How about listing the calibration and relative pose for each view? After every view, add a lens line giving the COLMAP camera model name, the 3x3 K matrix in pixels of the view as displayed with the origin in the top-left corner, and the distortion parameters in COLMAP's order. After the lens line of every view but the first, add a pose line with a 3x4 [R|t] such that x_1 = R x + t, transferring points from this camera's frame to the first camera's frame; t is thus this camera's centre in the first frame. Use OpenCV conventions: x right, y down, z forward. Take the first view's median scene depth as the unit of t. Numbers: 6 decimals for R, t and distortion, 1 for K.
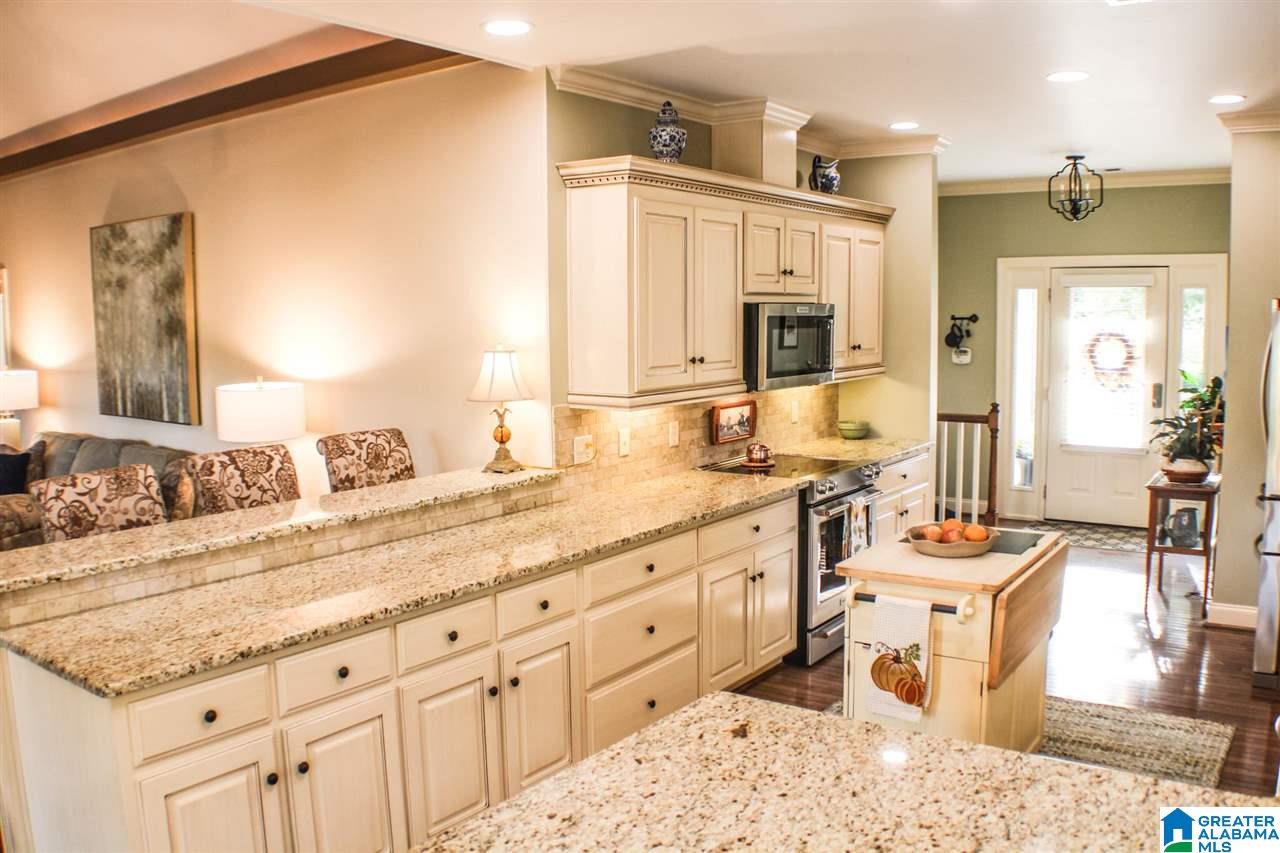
lens RADIAL K [[1053.9, 0, 640.0], [0, 1053.9, 426.5], [0, 0, 1]] dist [-0.184434, 0.002636]
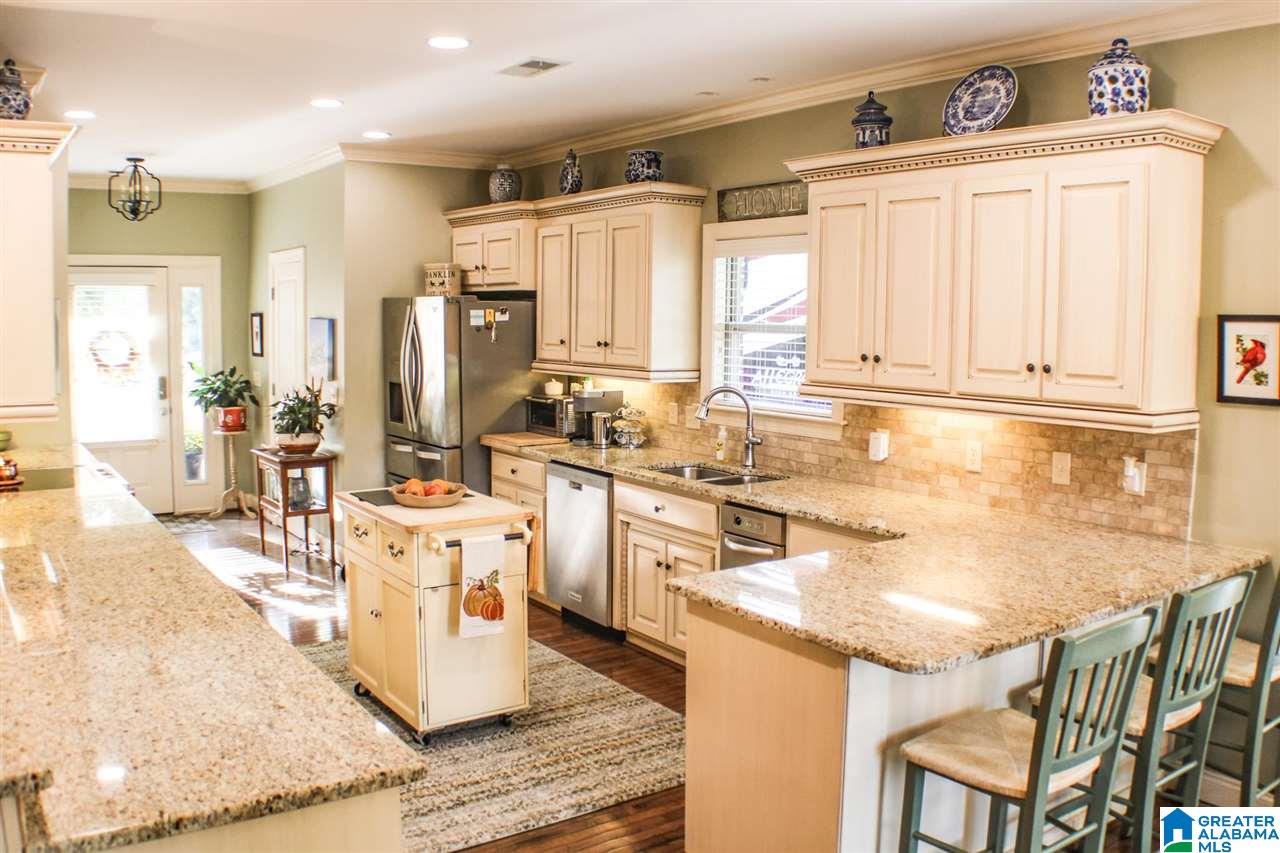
lens RADIAL K [[1072.0, 0, 640.0], [0, 1072.0, 426.5], [0, 0, 1]] dist [-0.138330, 0.000117]
pose [[0.328772, -0.083556, 0.940706, -0.478143], [0.087803, 0.994469, 0.057644, -0.012594], [-0.940319, 0.063645, 0.334290, 0.209490]]
